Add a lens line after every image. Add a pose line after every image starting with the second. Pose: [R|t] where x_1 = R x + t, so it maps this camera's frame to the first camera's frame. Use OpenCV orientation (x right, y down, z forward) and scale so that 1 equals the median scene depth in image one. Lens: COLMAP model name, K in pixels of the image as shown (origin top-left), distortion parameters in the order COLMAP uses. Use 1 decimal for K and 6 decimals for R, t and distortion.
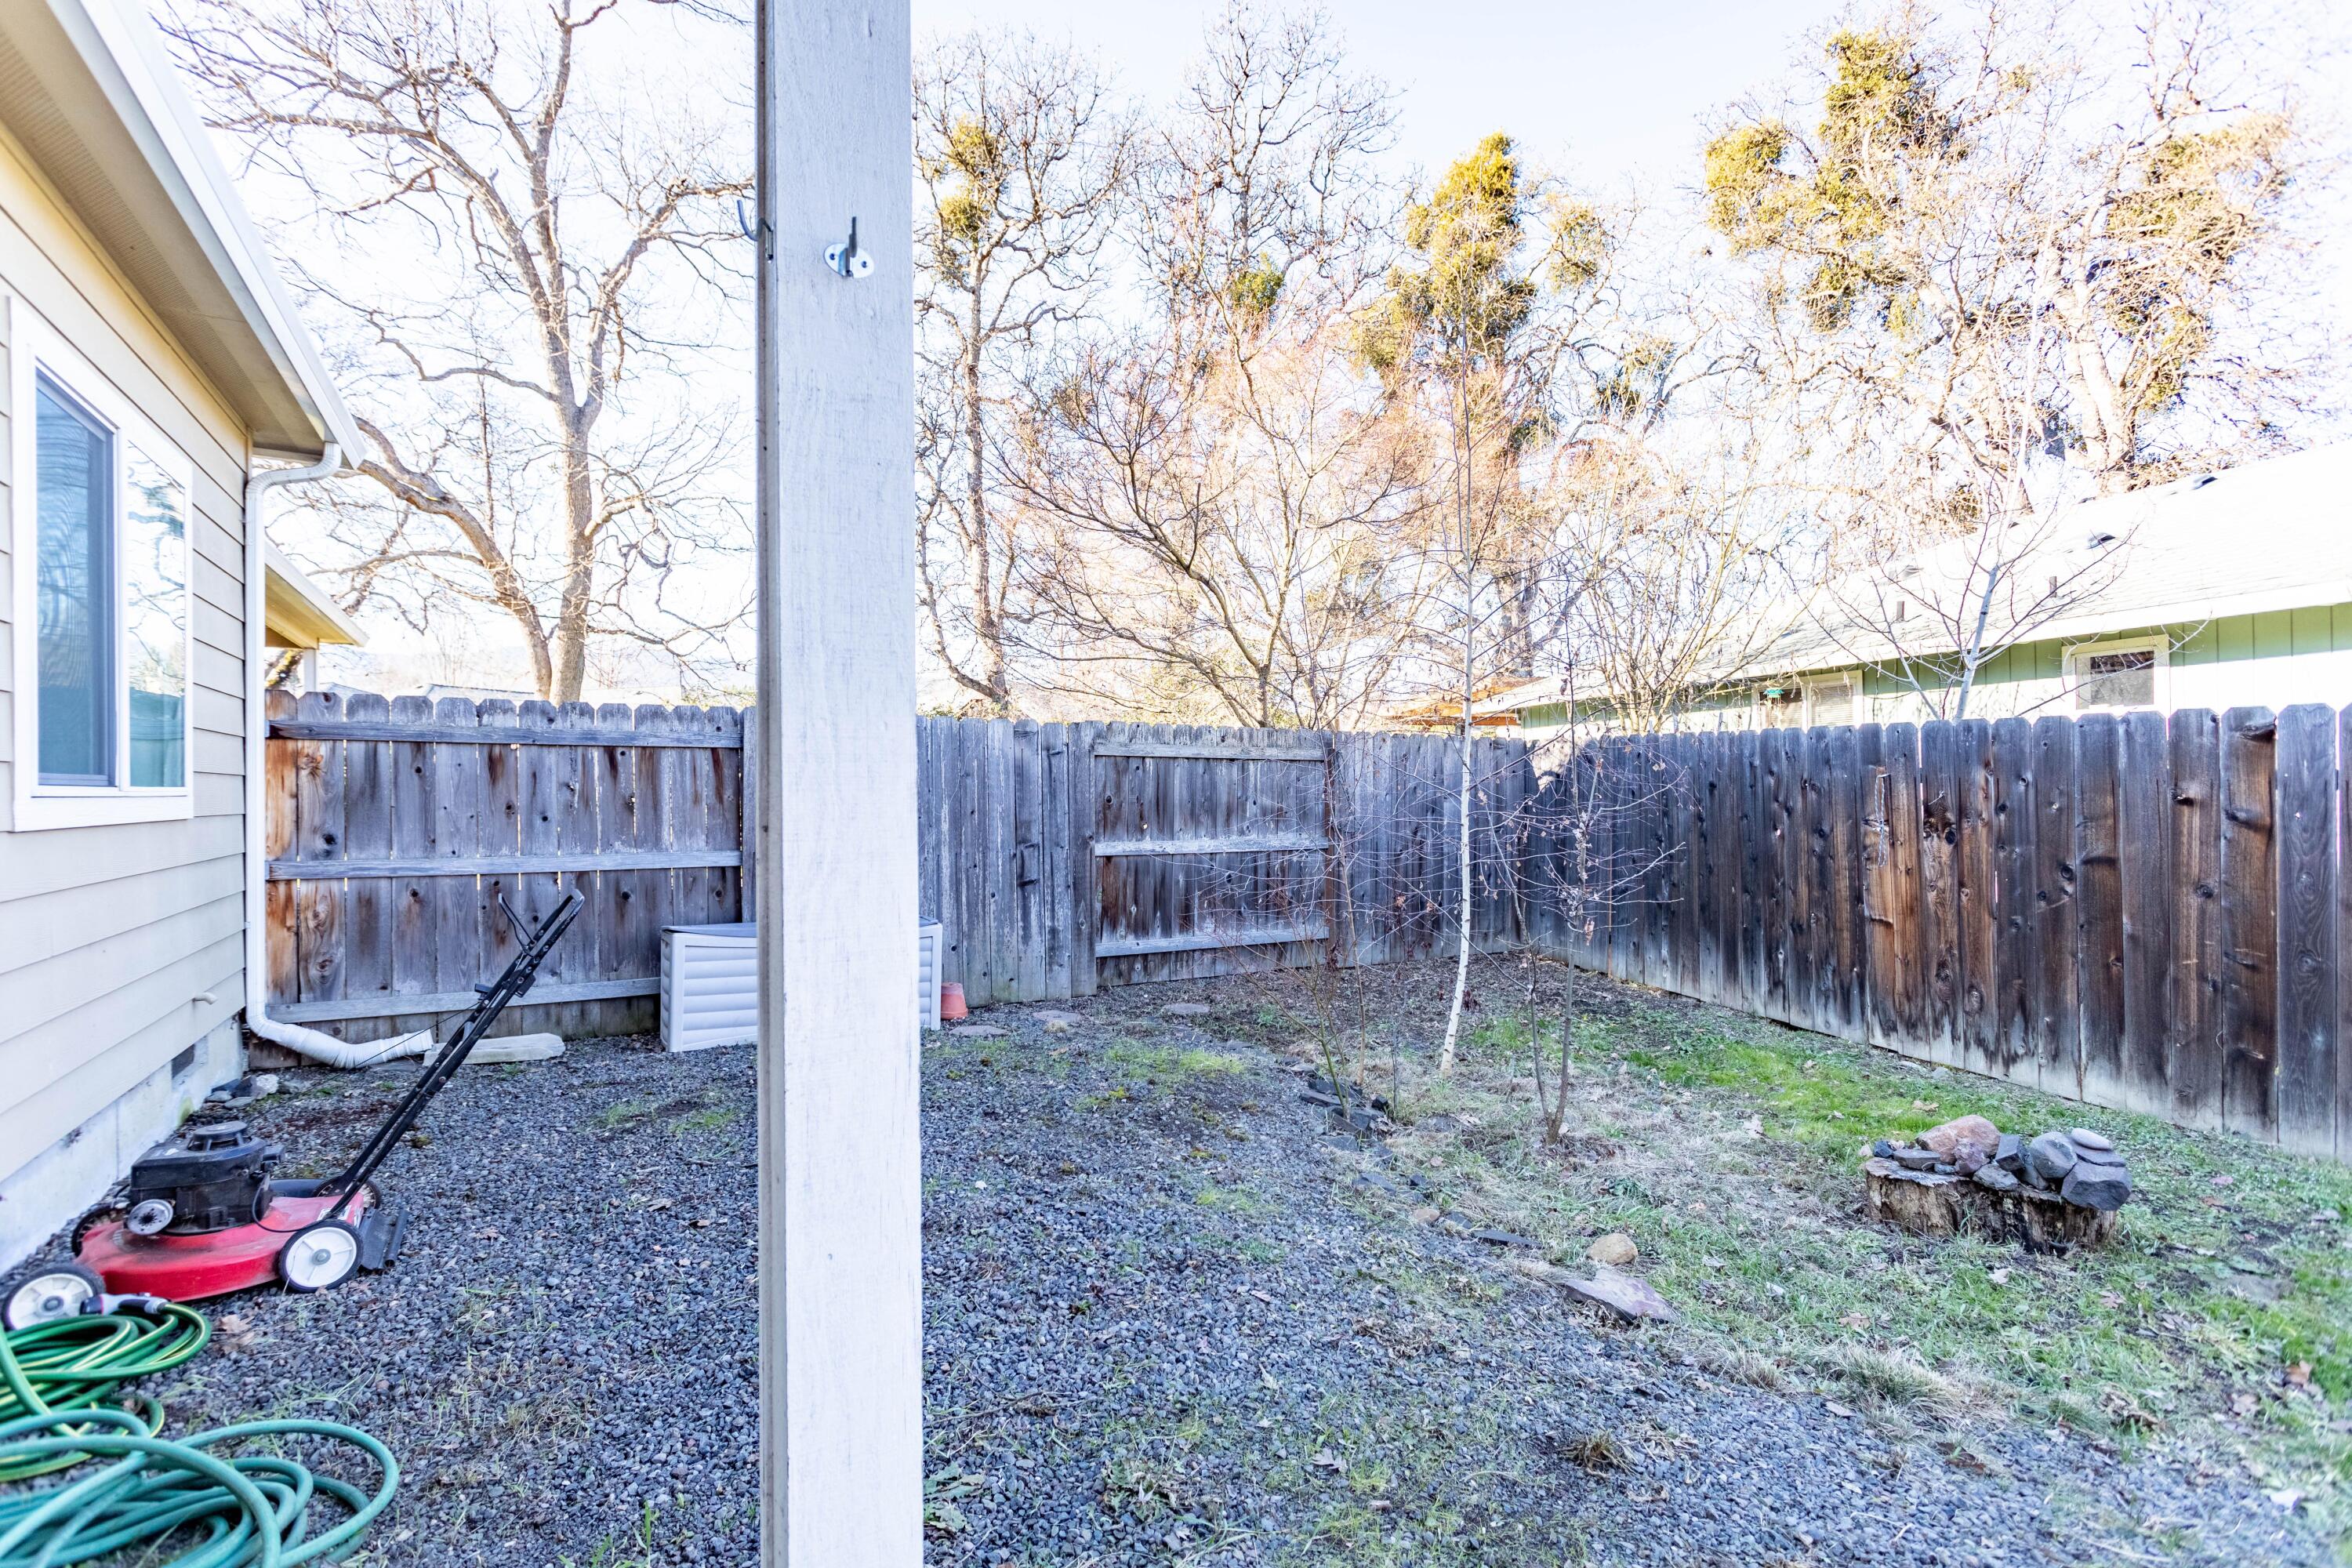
lens RADIAL K [[1110.2, 0, 1170.7], [0, 1110.2, 781.0], [0, 0, 1]] dist [0.001388, 0.000353]
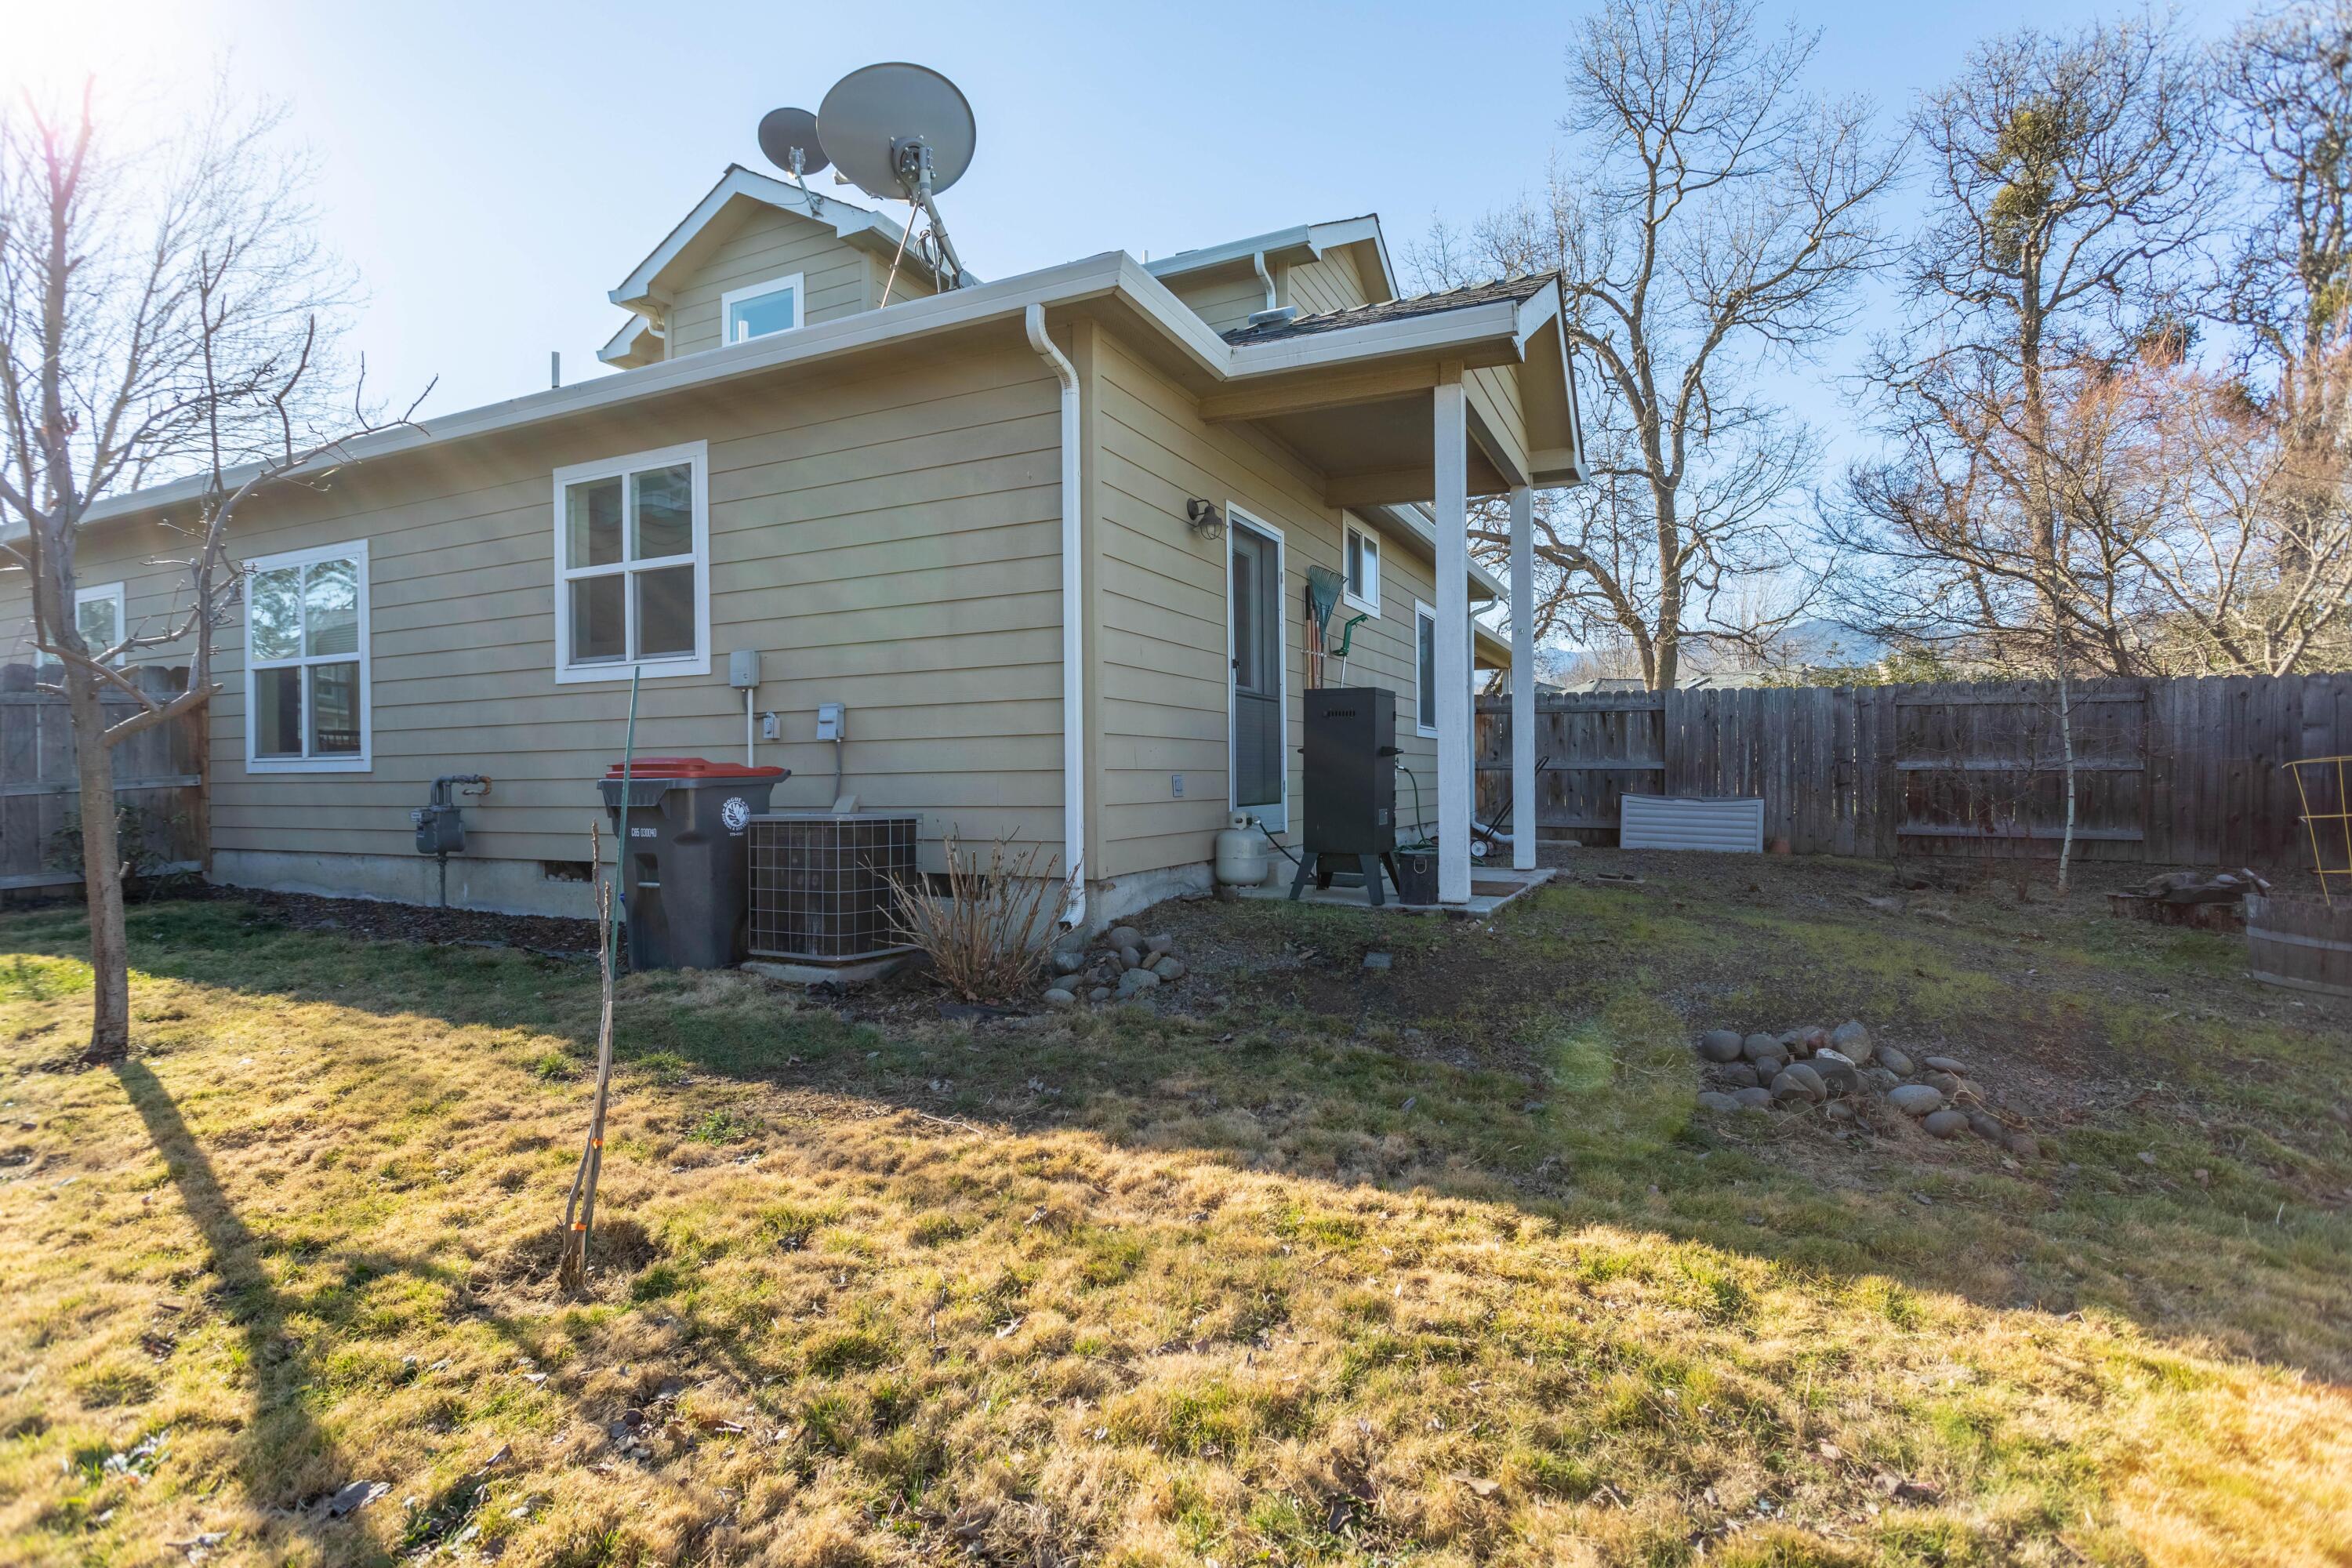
lens RADIAL K [[1110.2, 0, 1170.7], [0, 1110.2, 781.0], [0, 0, 1]] dist [0.001388, 0.000353]
pose [[0.560988, 0.006457, -0.827799, 0.306234], [0.007730, 0.999885, 0.013037, 0.025985], [0.827788, -0.013712, 0.560874, -0.341621]]
